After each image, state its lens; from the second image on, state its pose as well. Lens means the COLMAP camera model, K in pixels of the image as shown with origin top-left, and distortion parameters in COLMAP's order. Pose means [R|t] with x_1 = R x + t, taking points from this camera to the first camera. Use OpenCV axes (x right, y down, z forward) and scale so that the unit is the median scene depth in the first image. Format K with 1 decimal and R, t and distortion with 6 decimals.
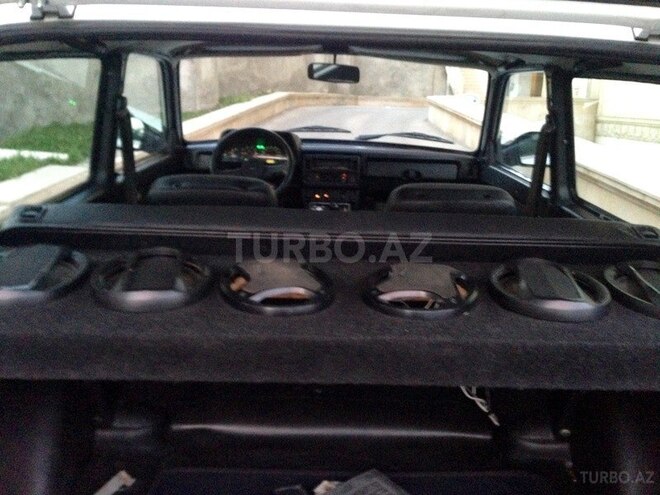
lens RADIAL K [[609.8, 0, 330.0], [0, 609.8, 247.5], [0, 0, 1]] dist [0.123352, -0.213608]
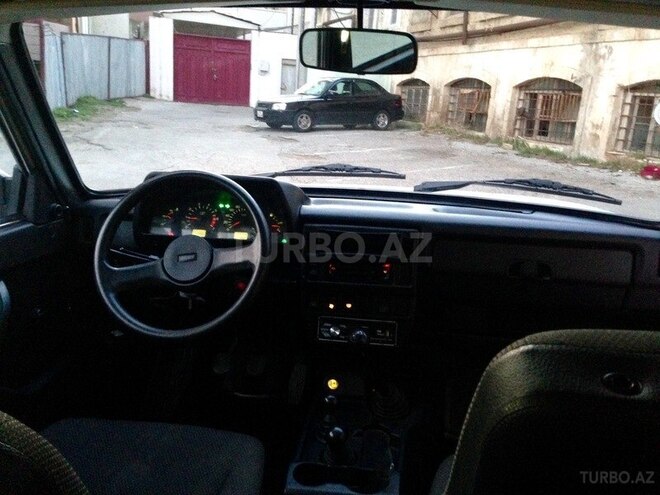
lens RADIAL K [[609.8, 0, 330.0], [0, 609.8, 247.5], [0, 0, 1]] dist [0.123352, -0.213608]
pose [[0.988518, 0.029233, -0.148248, 0.051791], [-0.037641, 0.997819, -0.054228, -0.104070], [0.146339, 0.059186, 0.987462, 0.508575]]
